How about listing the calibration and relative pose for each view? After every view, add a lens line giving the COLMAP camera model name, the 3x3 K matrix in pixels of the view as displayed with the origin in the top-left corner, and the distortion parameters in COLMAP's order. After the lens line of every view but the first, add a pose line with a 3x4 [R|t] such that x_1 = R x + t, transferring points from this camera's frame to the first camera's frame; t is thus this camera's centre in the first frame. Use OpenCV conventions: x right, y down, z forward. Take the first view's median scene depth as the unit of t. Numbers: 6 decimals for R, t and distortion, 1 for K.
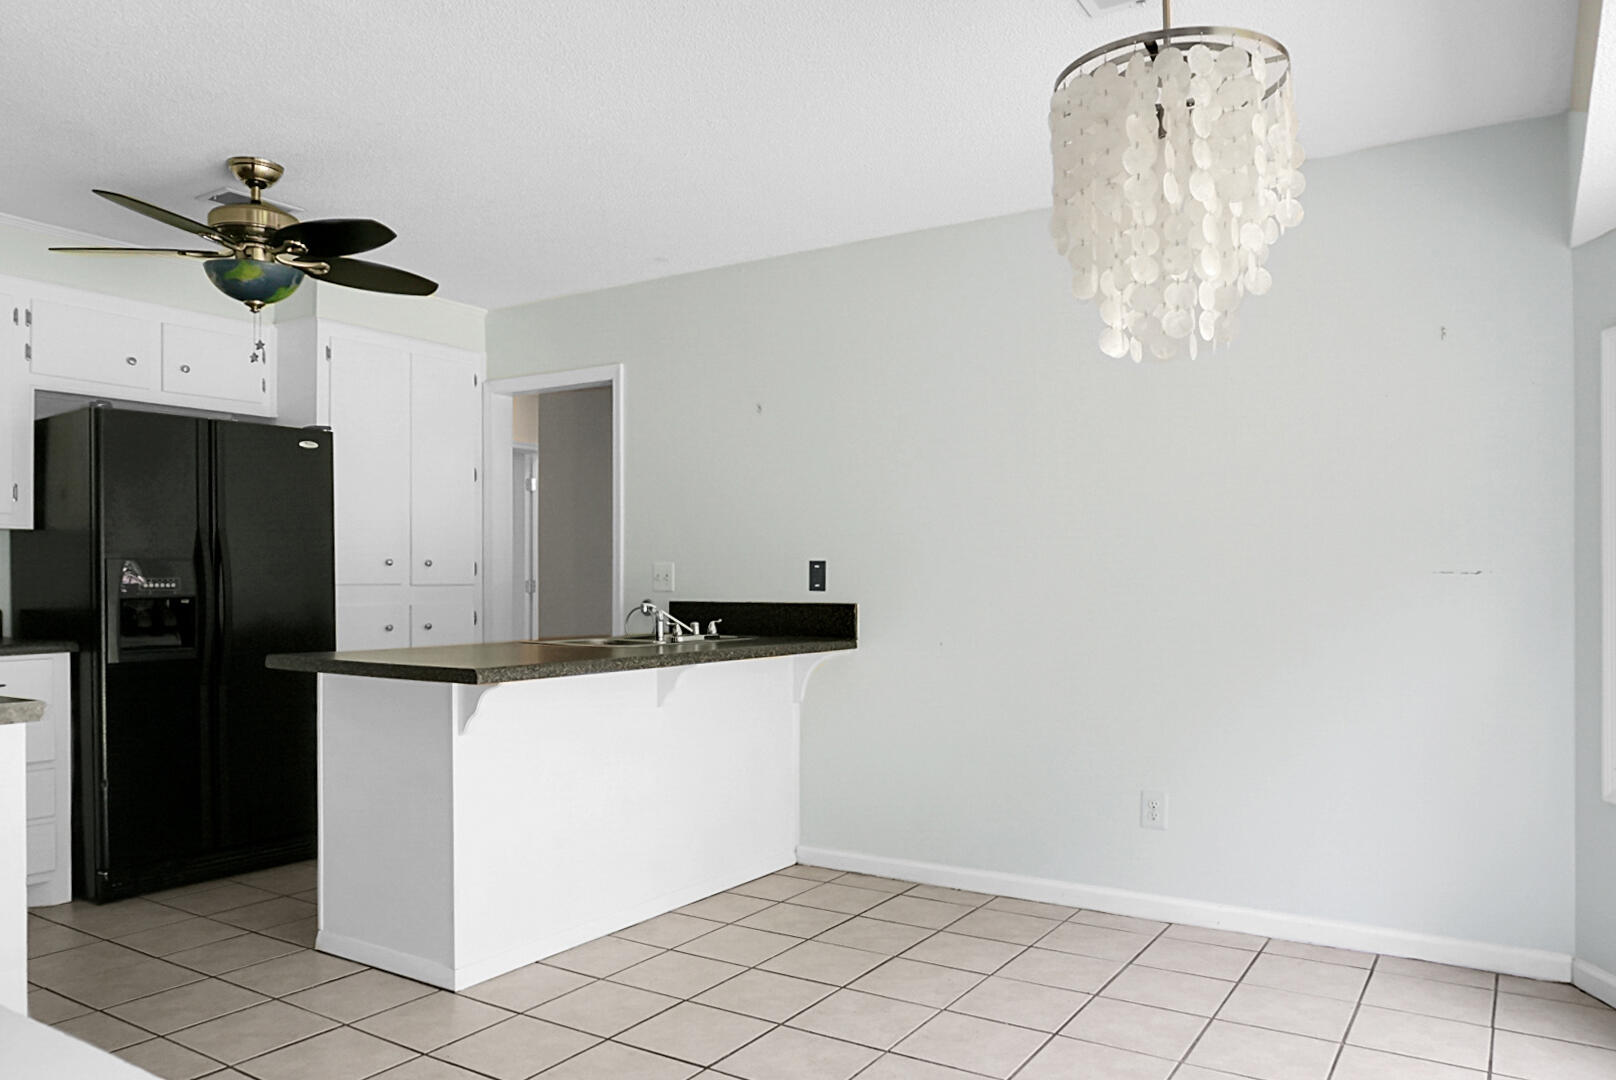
lens RADIAL K [[1129.8, 0, 809.1], [0, 1129.8, 547.1], [0, 0, 1]] dist [-0.007052, 0.001919]
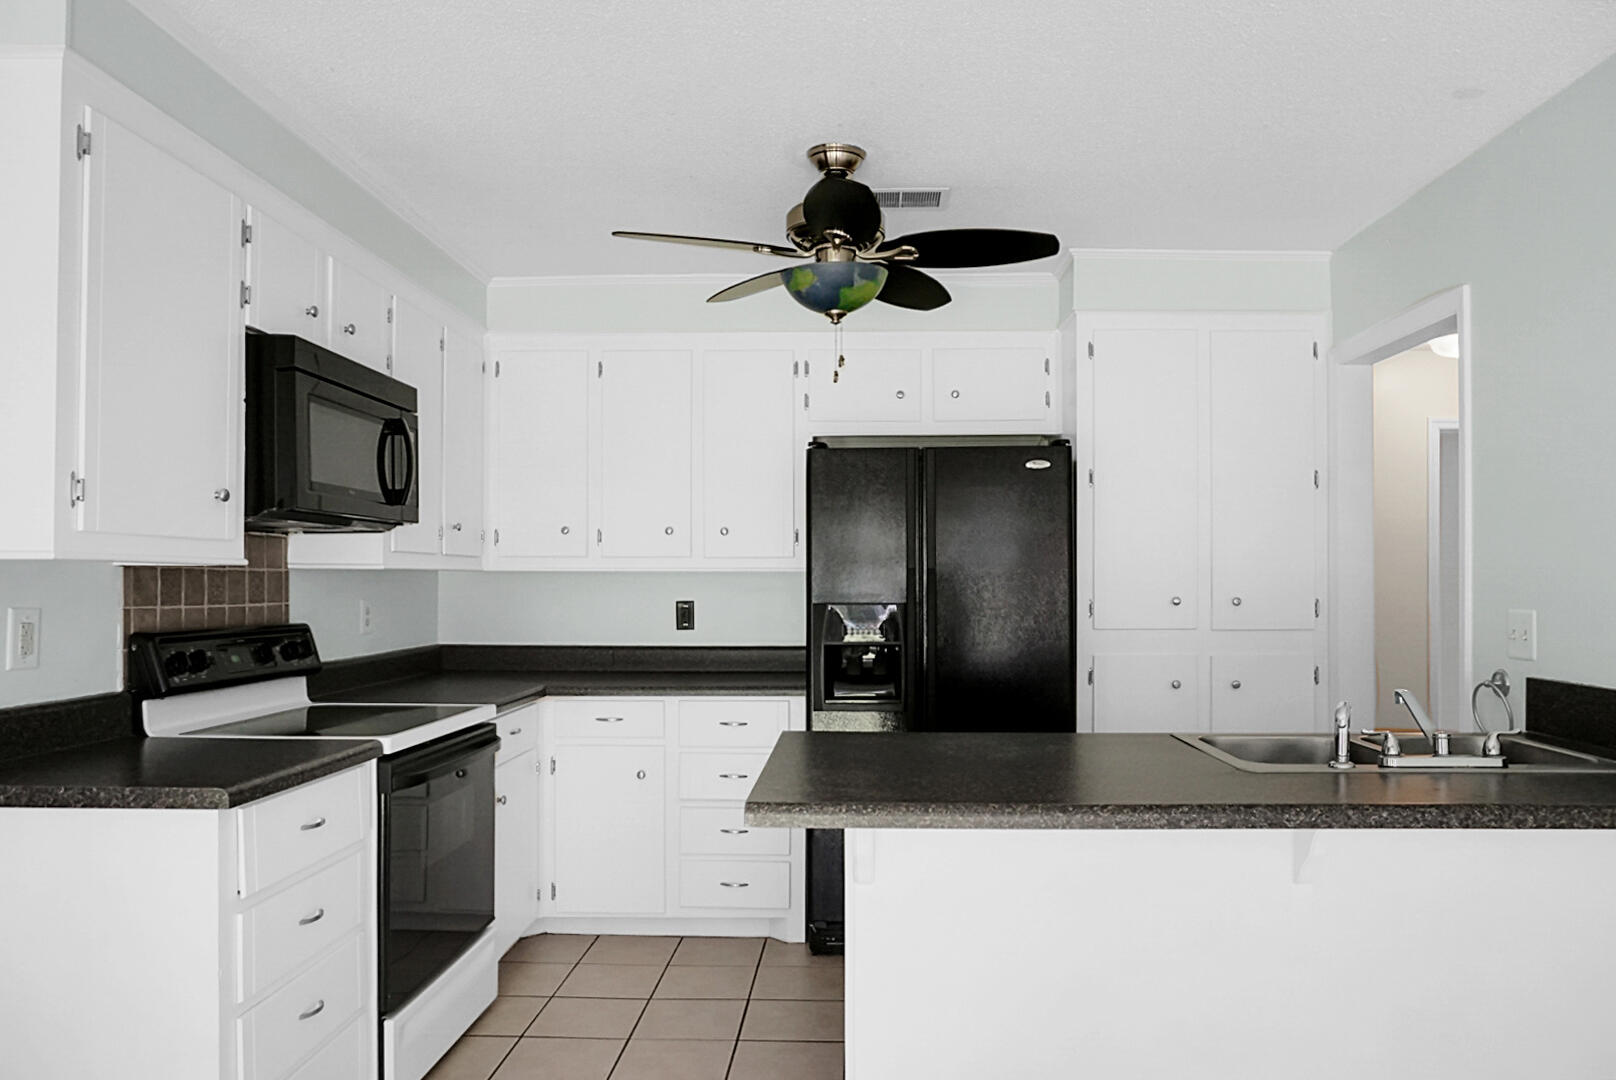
lens RADIAL K [[1129.8, 0, 814.6], [0, 1129.8, 553.1], [0, 0, 1]] dist [-0.007052, 0.001919]
pose [[0.530713, -0.021921, -0.847268, 0.196155], [0.020664, 0.999703, -0.012922, -0.018215], [0.847300, -0.010650, 0.531009, 0.446060]]
